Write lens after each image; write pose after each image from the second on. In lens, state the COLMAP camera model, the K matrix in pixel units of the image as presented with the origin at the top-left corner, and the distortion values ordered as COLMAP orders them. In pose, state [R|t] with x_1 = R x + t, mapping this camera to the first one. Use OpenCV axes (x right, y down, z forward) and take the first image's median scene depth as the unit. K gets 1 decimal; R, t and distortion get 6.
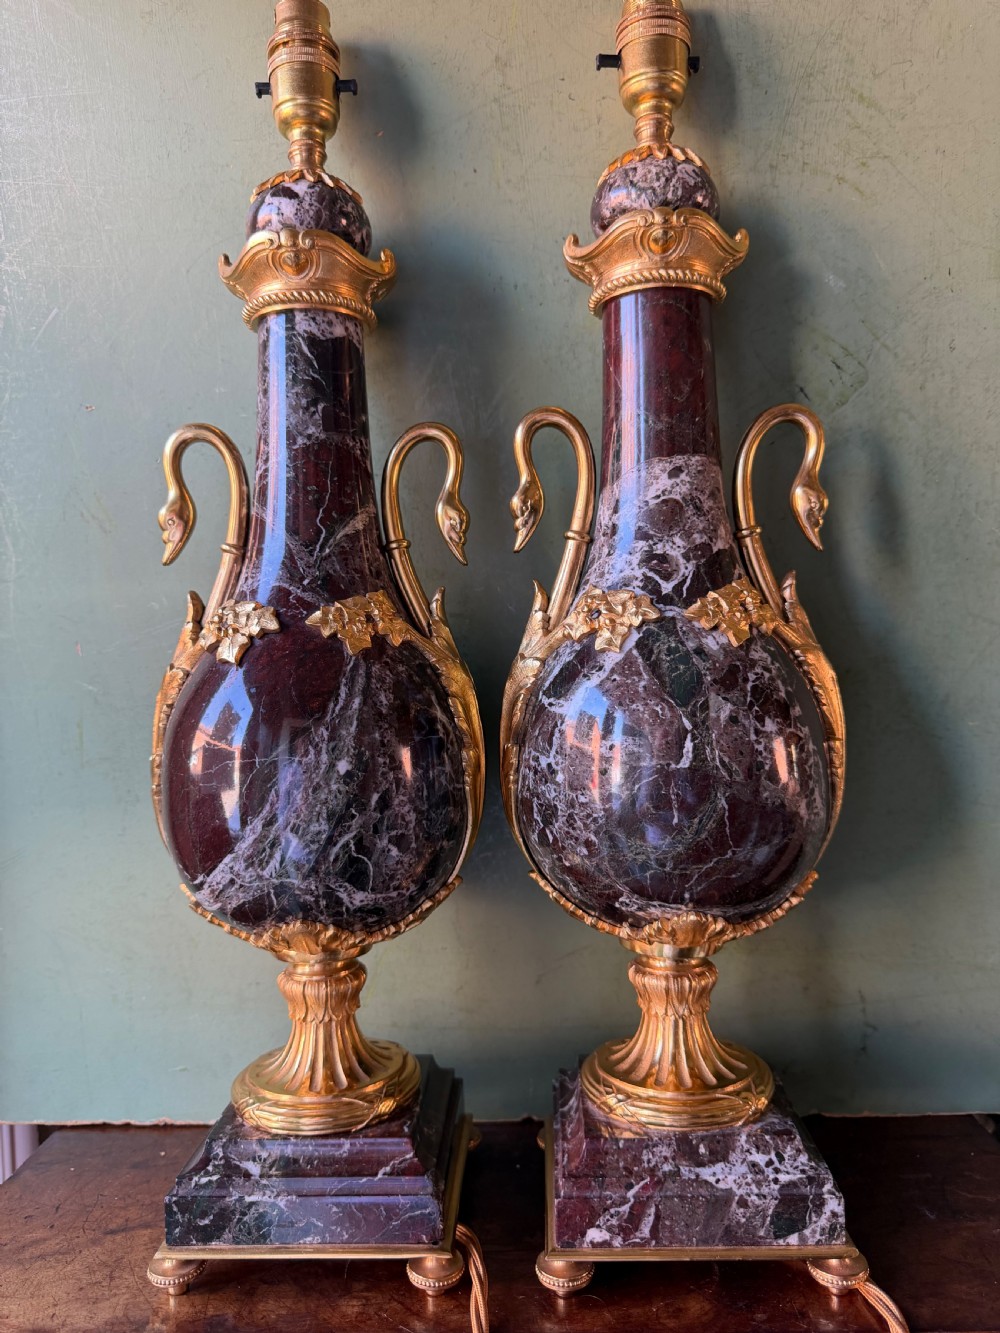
lens RADIAL K [[980.4, 0, 500.0], [0, 980.4, 666.5], [0, 0, 1]] dist [0.129546, -0.249077]
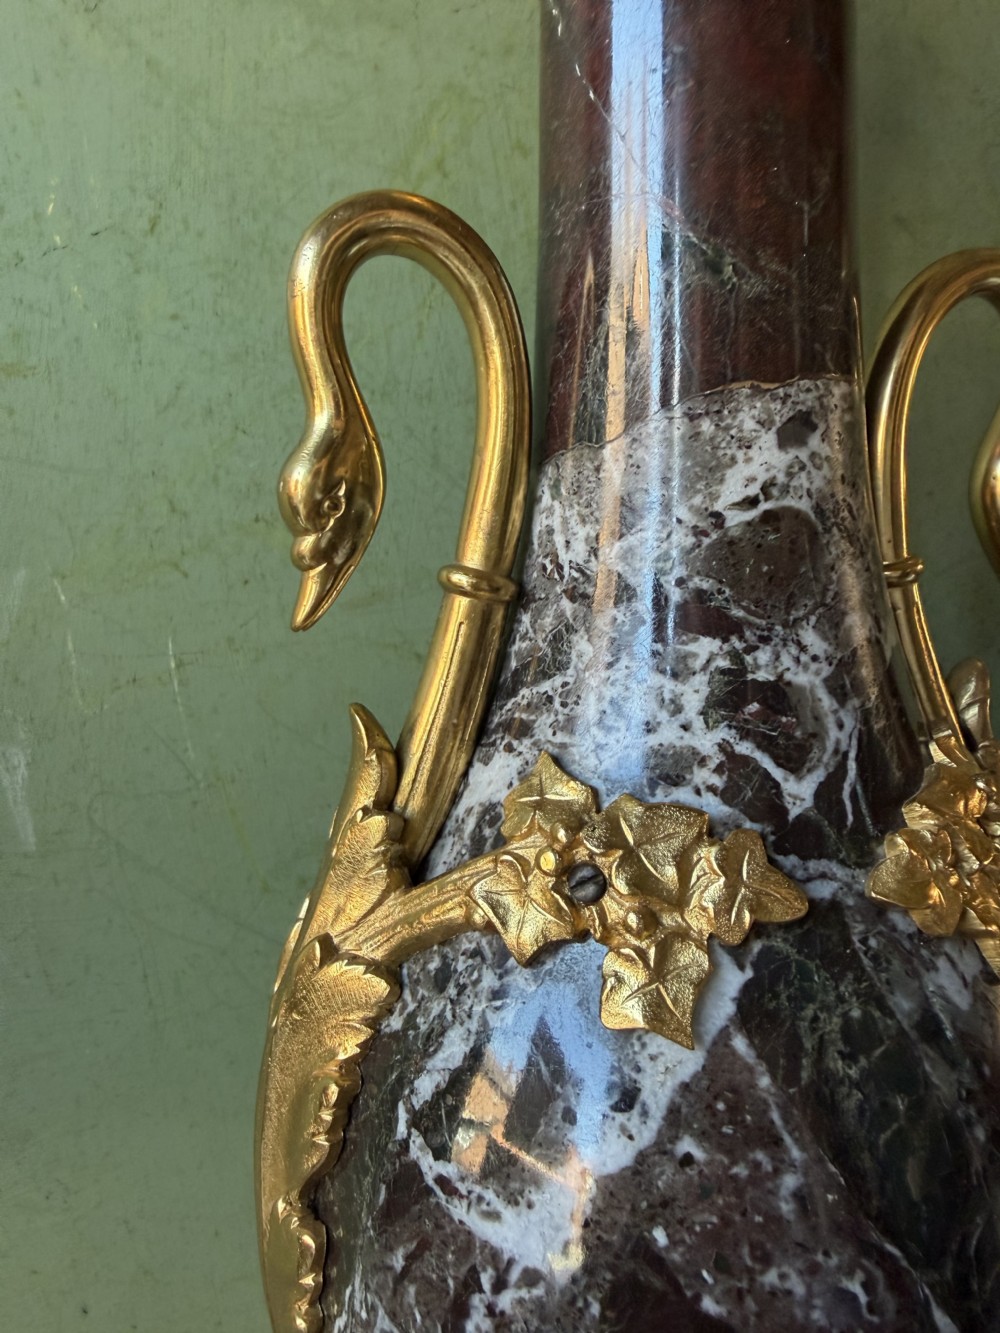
lens RADIAL K [[981.7, 0, 500.8], [0, 981.7, 585.4], [0, 0, 1]] dist [-0.005648, 0.021907]
pose [[0.951766, -0.023115, 0.305952, -0.022052], [-0.006888, 0.995297, 0.096623, -0.179311], [-0.306747, -0.094070, 0.947131, 0.726471]]
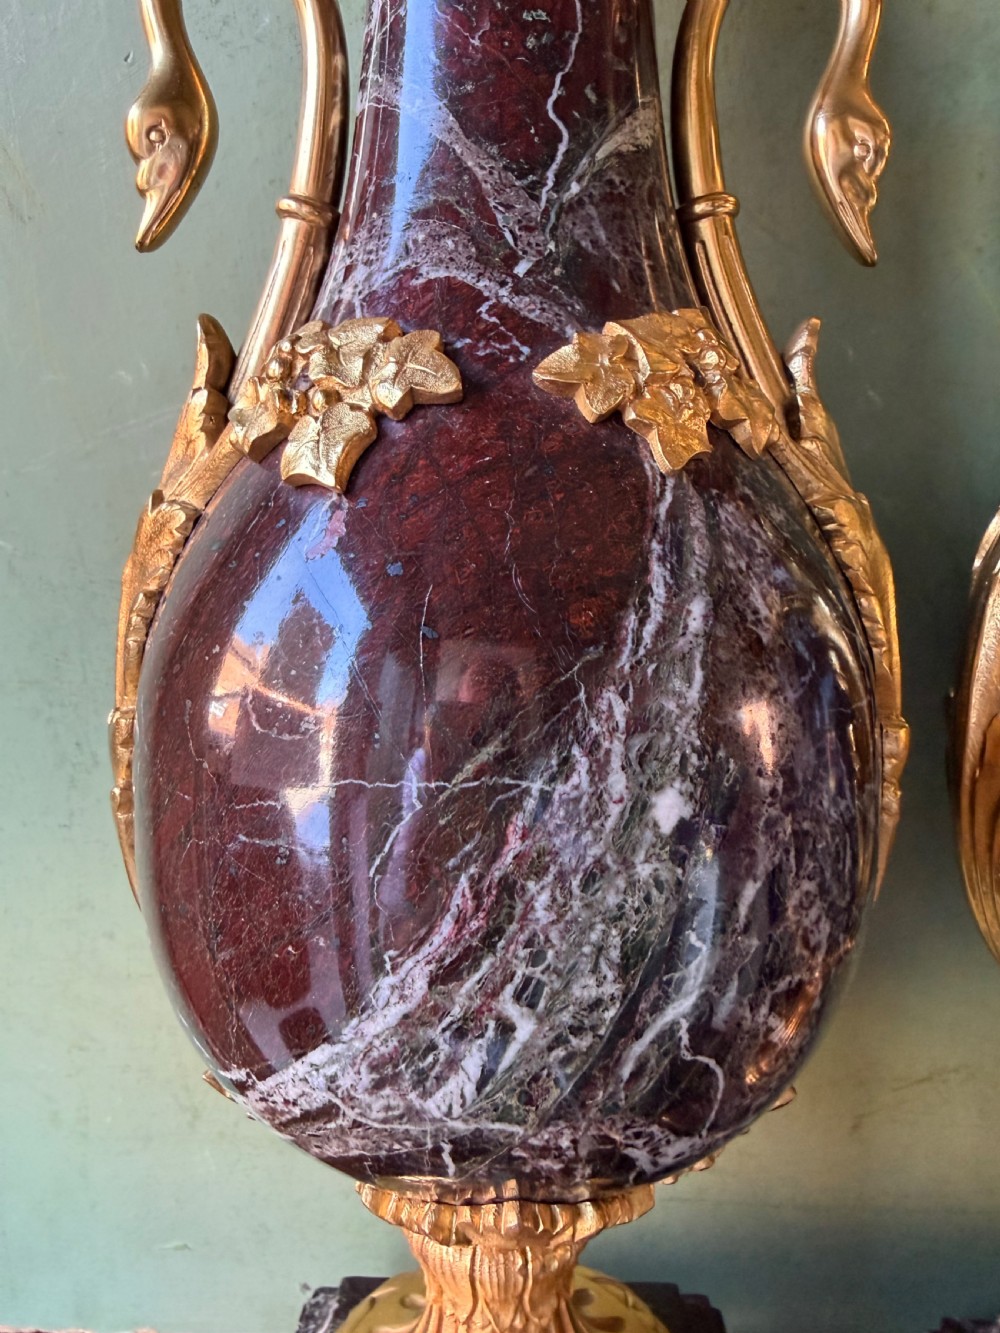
lens RADIAL K [[1001.8, 0, 496.5], [0, 1001.8, 601.8], [0, 0, 1]] dist [-0.004718, -0.000670]
pose [[0.999662, 0.024331, 0.009119, -0.211791], [-0.024995, 0.996344, 0.081693, 0.006196], [-0.007098, -0.081893, 0.996616, 0.640094]]
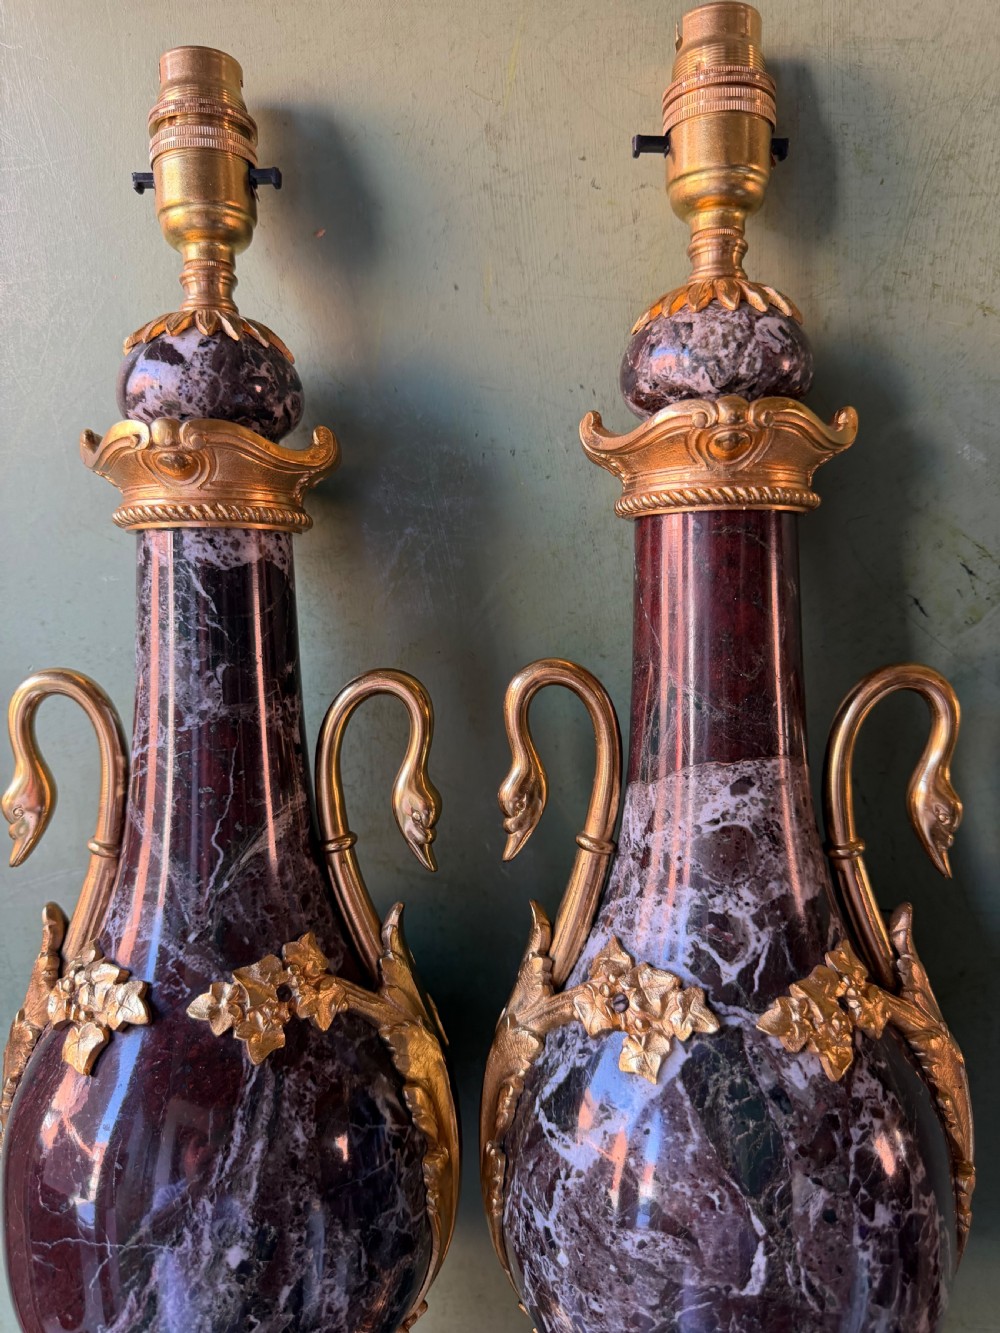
lens RADIAL K [[1011.8, 0, 499.2], [0, 1011.8, 656.9], [0, 0, 1]] dist [-0.025014, 0.010533]
pose [[0.999660, 0.011028, -0.023622, 0.029033], [-0.009864, 0.998758, 0.048828, -0.322180], [0.024131, -0.048579, 0.998528, 0.330330]]
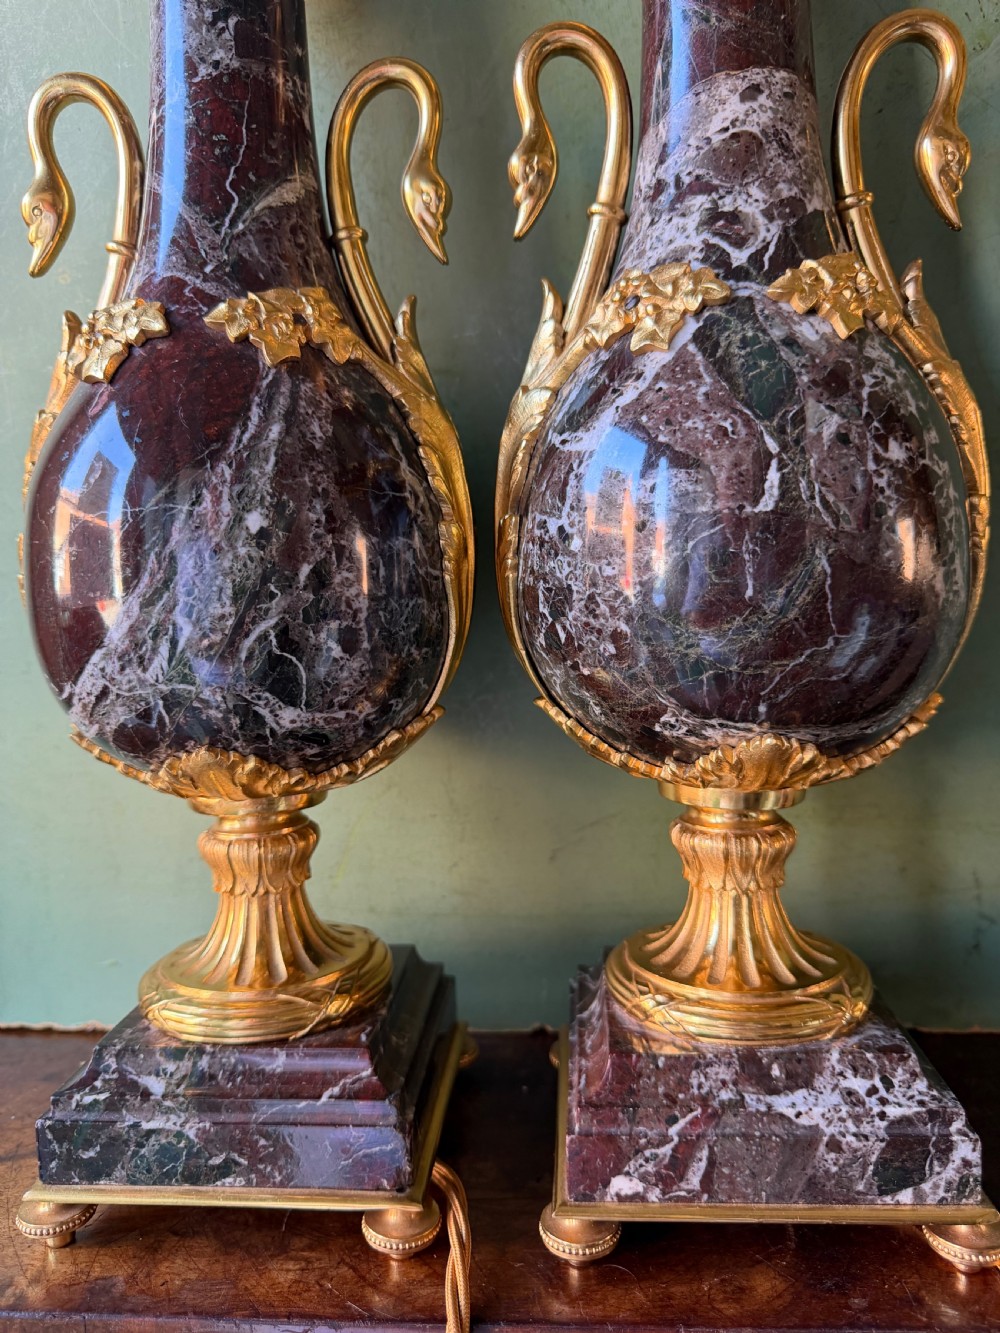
lens RADIAL K [[968.9, 0, 492.9], [0, 968.9, 666.1], [0, 0, 1]] dist [0.084898, -0.183011]
pose [[0.999113, 0.000154, -0.042105, 0.031218], [0.002727, 0.997657, 0.068355, 0.148563], [0.042016, -0.068409, 0.996772, 0.315511]]
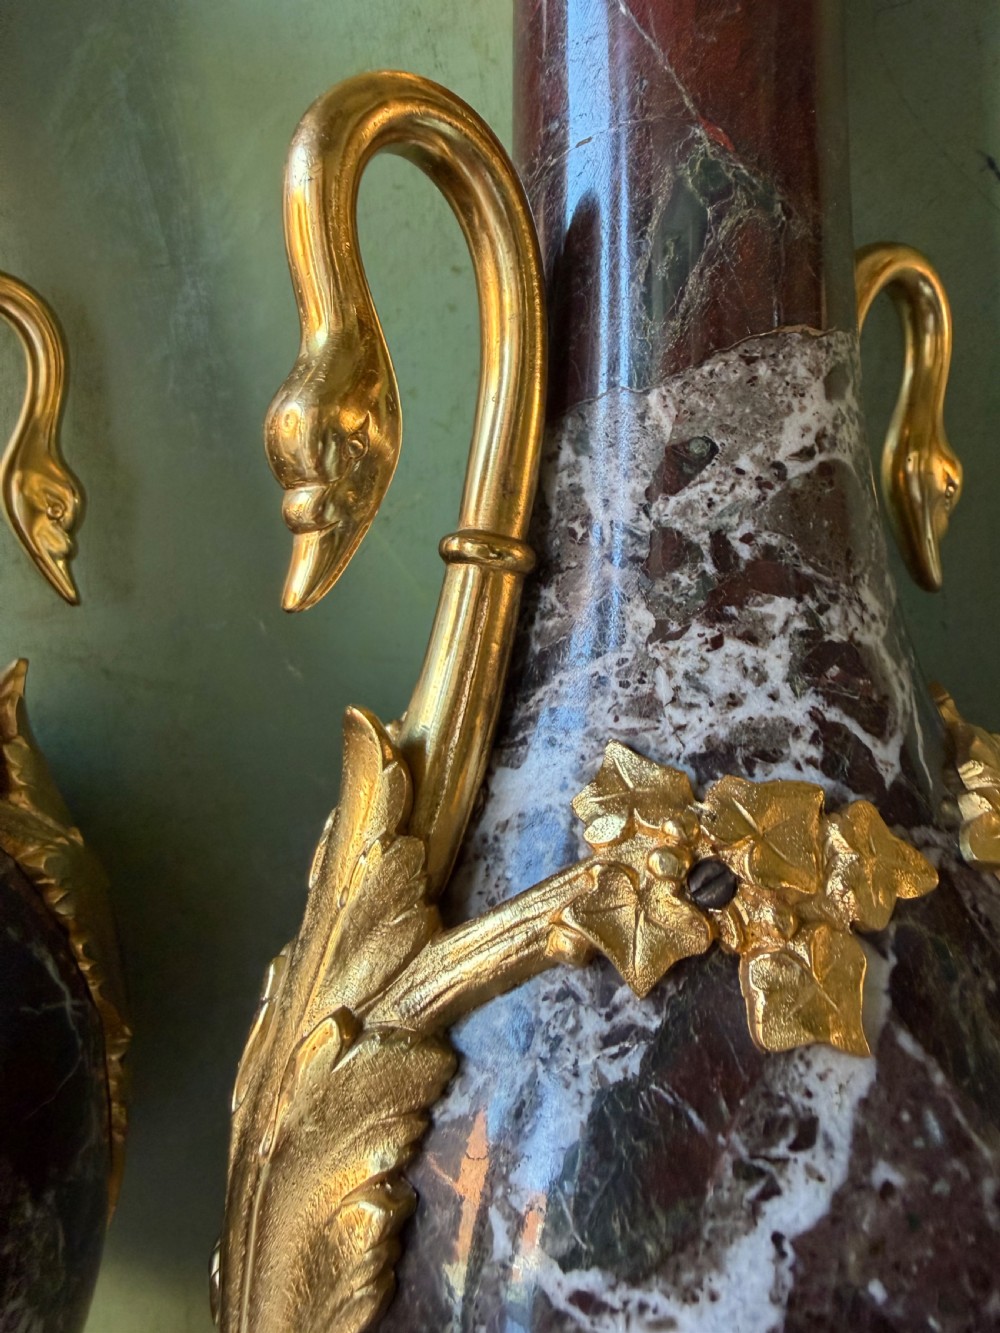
lens RADIAL K [[981.3, 0, 496.1], [0, 981.3, 573.4], [0, 0, 1]] dist [0.000454, 0.010336]
pose [[0.781844, -0.015788, 0.623274, -0.112505], [-0.000740, 0.999655, 0.026251, -0.145332], [-0.623473, -0.020986, 0.781563, 0.836849]]
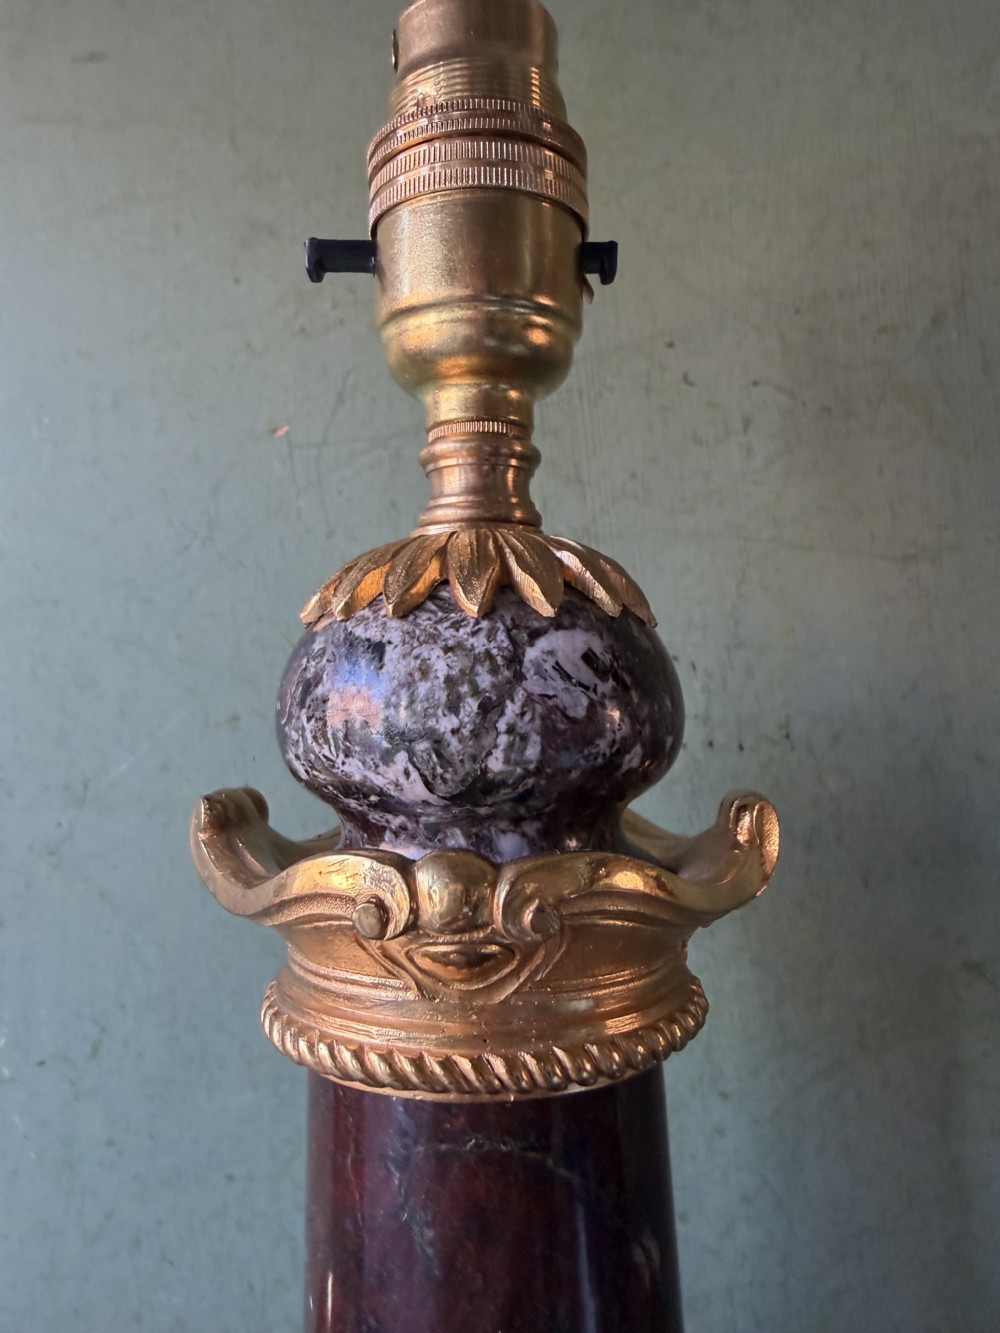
lens RADIAL K [[1001.8, 0, 496.5], [0, 1001.8, 601.8], [0, 0, 1]] dist [-0.004718, -0.000670]
pose [[0.999919, 0.005812, 0.011361, 0.170467], [-0.004665, 0.995130, -0.098456, -0.499732], [-0.011878, 0.098395, 0.995077, 0.733881]]
